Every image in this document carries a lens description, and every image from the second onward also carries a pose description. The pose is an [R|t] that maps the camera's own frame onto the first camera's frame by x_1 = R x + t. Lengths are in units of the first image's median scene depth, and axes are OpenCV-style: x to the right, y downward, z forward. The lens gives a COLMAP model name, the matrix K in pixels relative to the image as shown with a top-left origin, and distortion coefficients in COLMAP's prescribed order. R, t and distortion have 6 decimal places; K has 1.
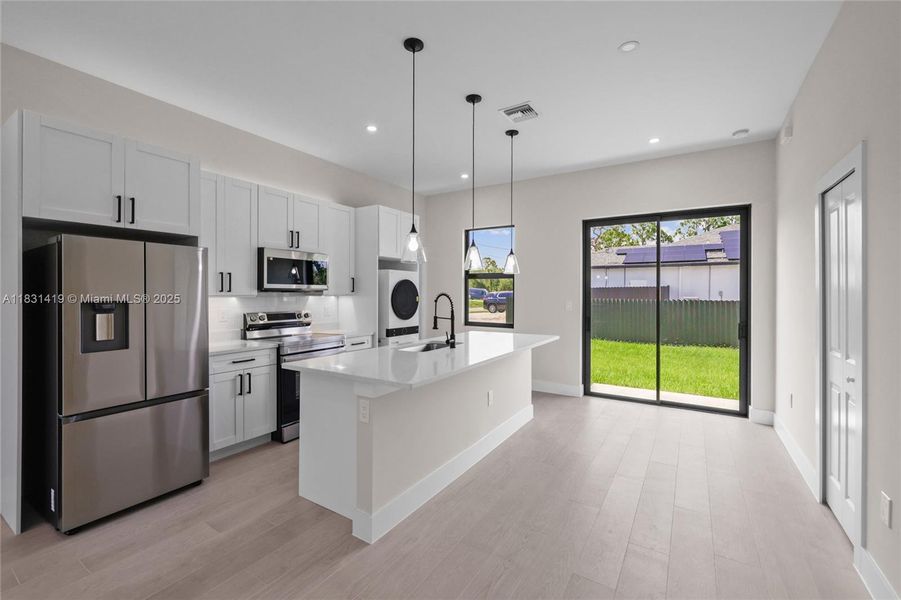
lens RADIAL K [[389.7, 0, 448.4], [0, 389.7, 296.0], [0, 0, 1]] dist [0.018913, -0.000185]
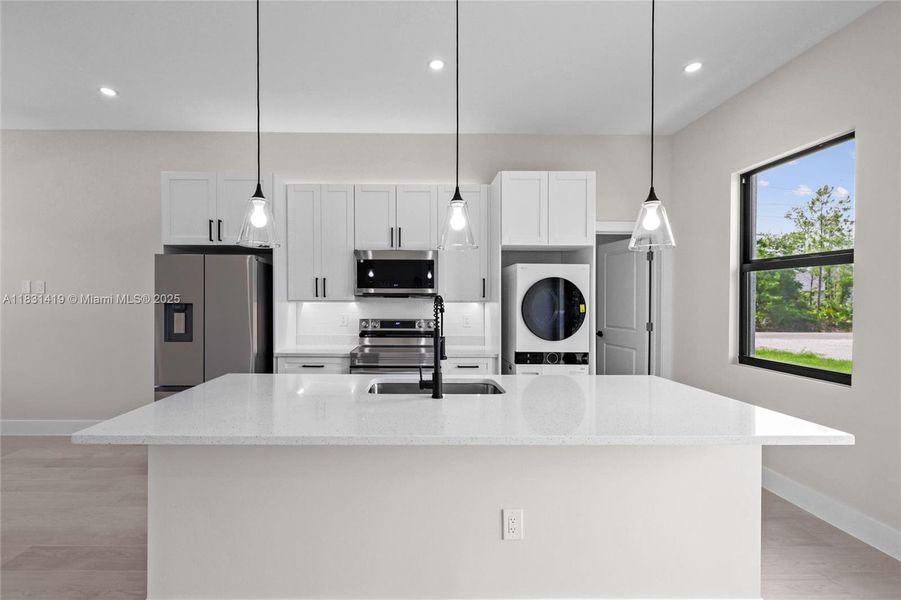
lens RADIAL K [[390.8, 0, 448.8], [0, 390.8, 307.2], [0, 0, 1]] dist [-0.001259, -0.000292]
pose [[0.541943, 0.014139, -0.840296, 0.373862], [-0.010320, 0.999895, 0.010168, 0.001787], [0.840352, 0.003162, 0.542032, 0.573206]]
